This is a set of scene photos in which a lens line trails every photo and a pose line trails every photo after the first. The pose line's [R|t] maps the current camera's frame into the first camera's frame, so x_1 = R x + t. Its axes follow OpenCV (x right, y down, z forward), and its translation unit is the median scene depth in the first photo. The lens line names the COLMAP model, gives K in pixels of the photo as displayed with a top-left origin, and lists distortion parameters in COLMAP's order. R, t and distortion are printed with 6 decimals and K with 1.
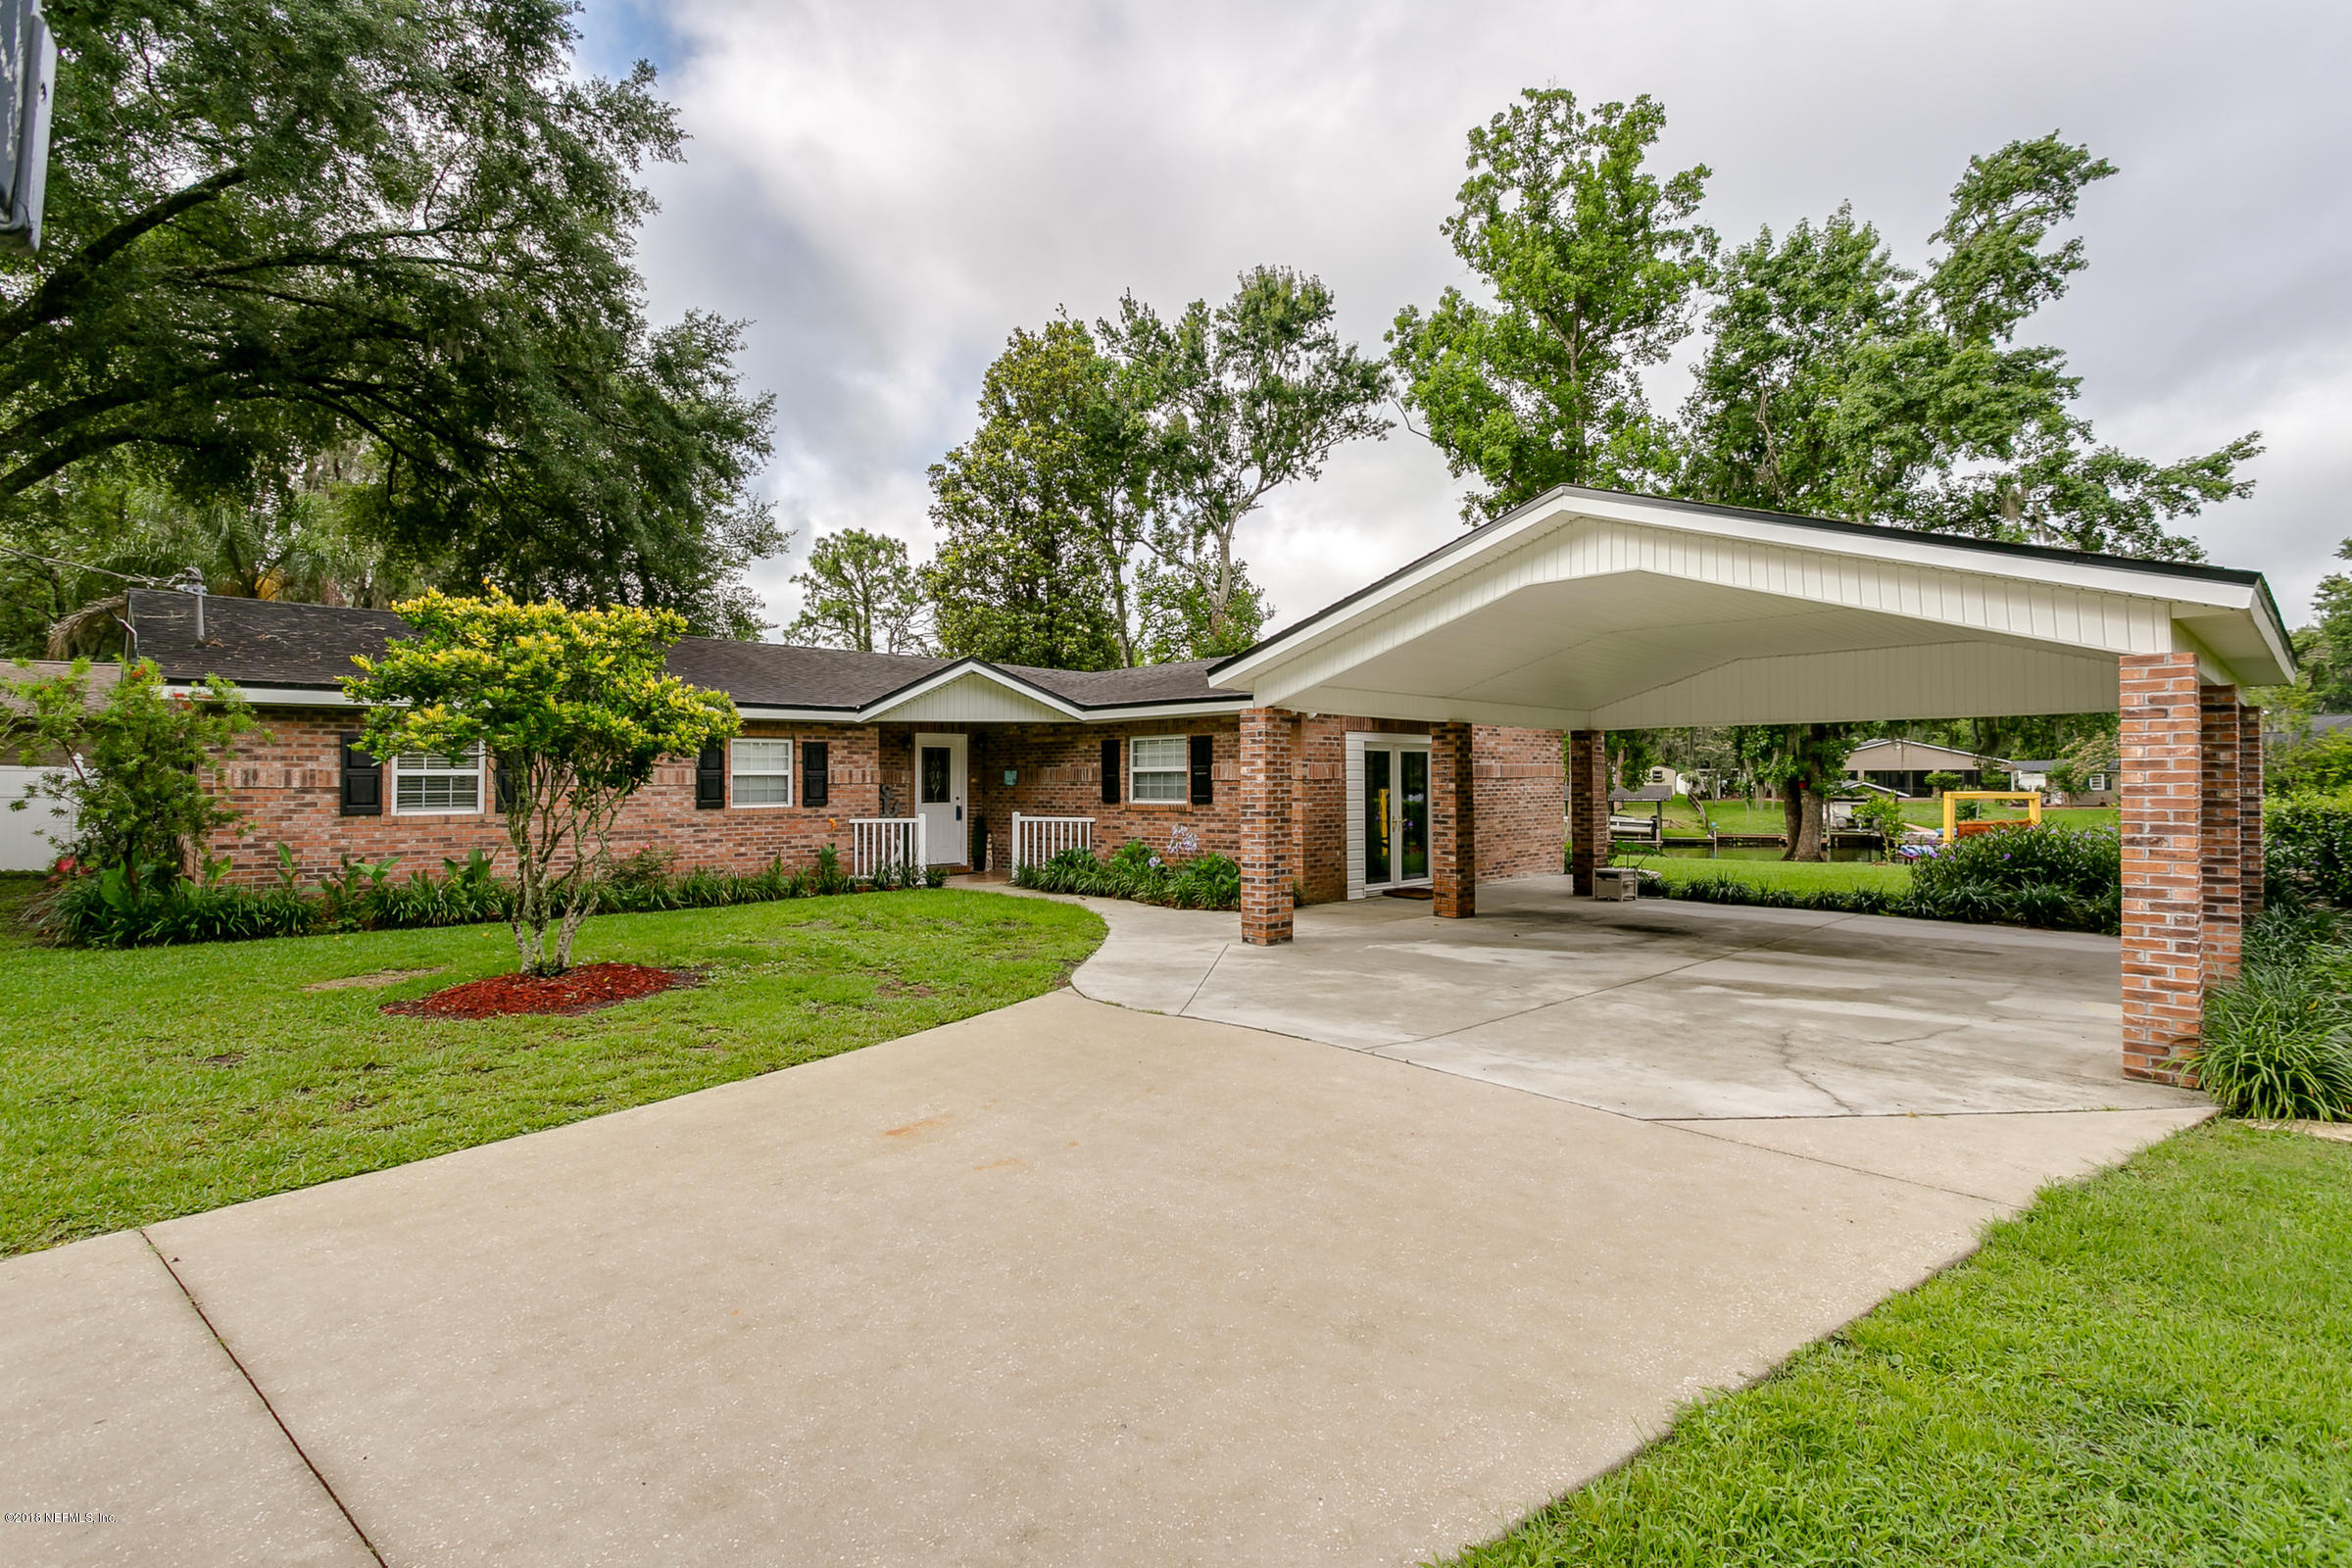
lens RADIAL K [[1219.2, 0, 1089.4], [0, 1219.2, 759.2], [0, 0, 1]] dist [-0.000805, -0.000268]
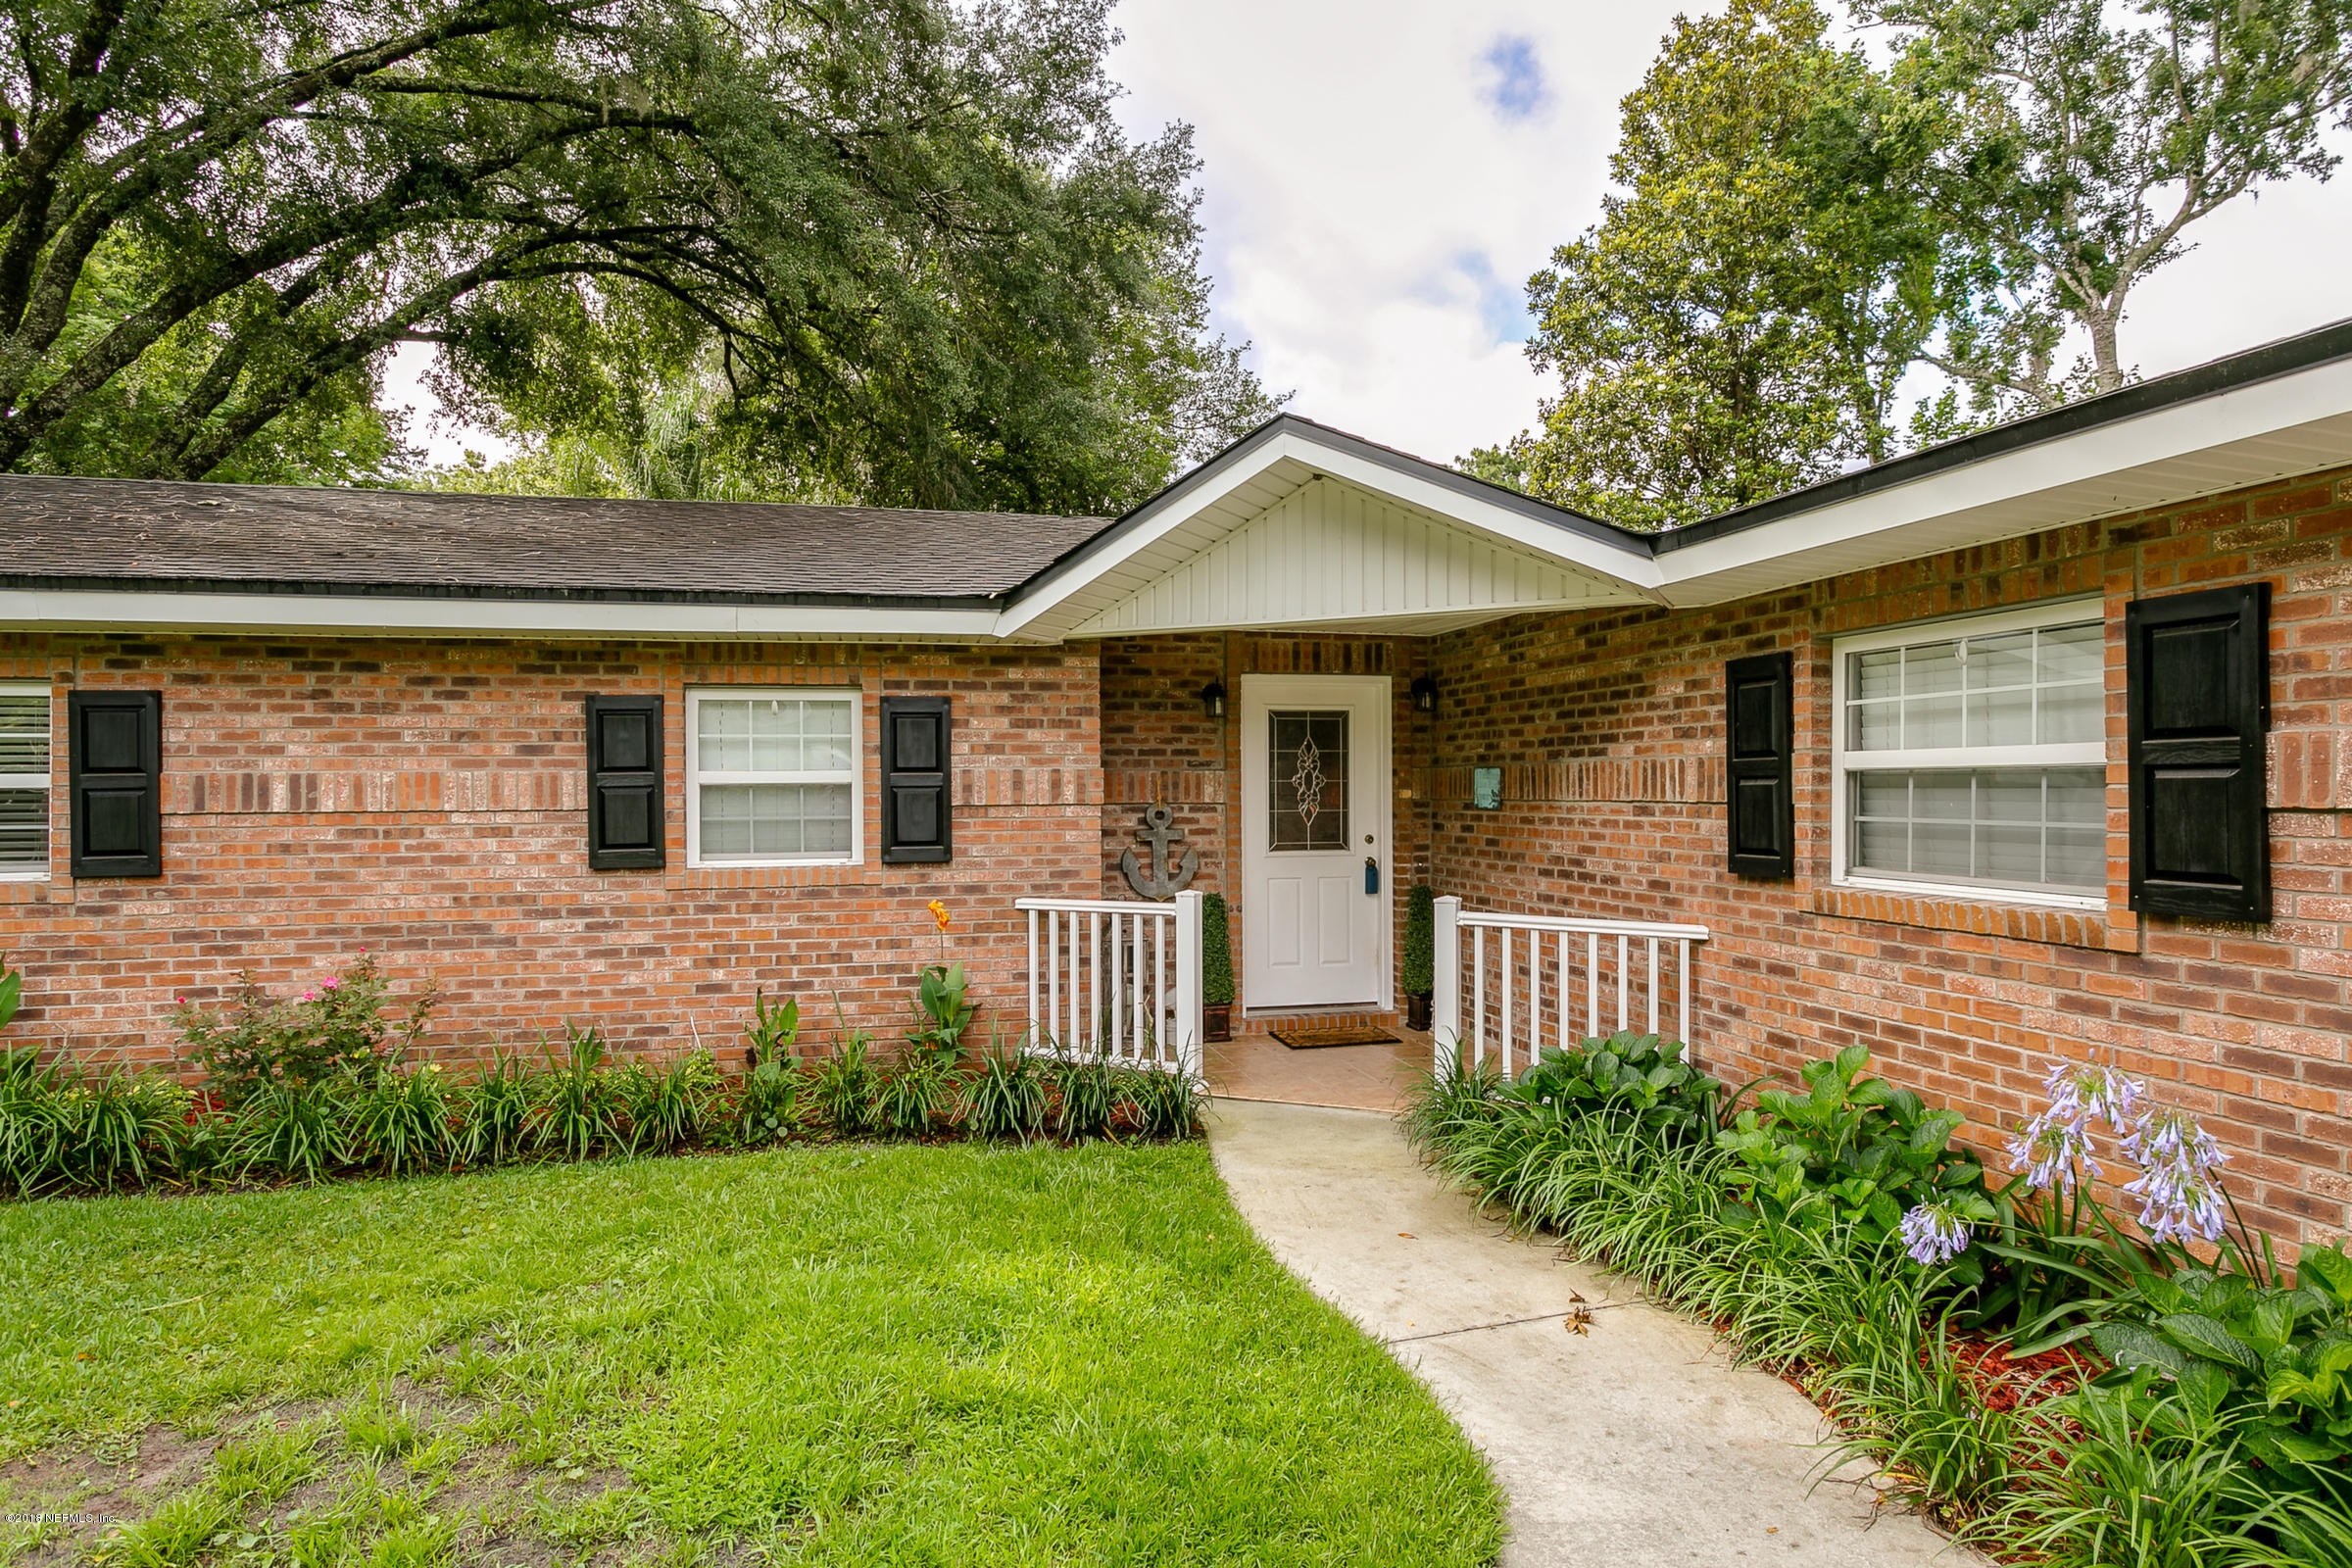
lens RADIAL K [[1413.4, 0, 1122.7], [0, 1413.4, 781.2], [0, 0, 1]] dist [-0.003672, 0.001016]
pose [[0.887723, -0.002816, -0.460370, 0.035448], [0.010219, 0.999855, 0.013590, 0.006846], [0.460265, -0.016769, 0.887623, 0.615665]]
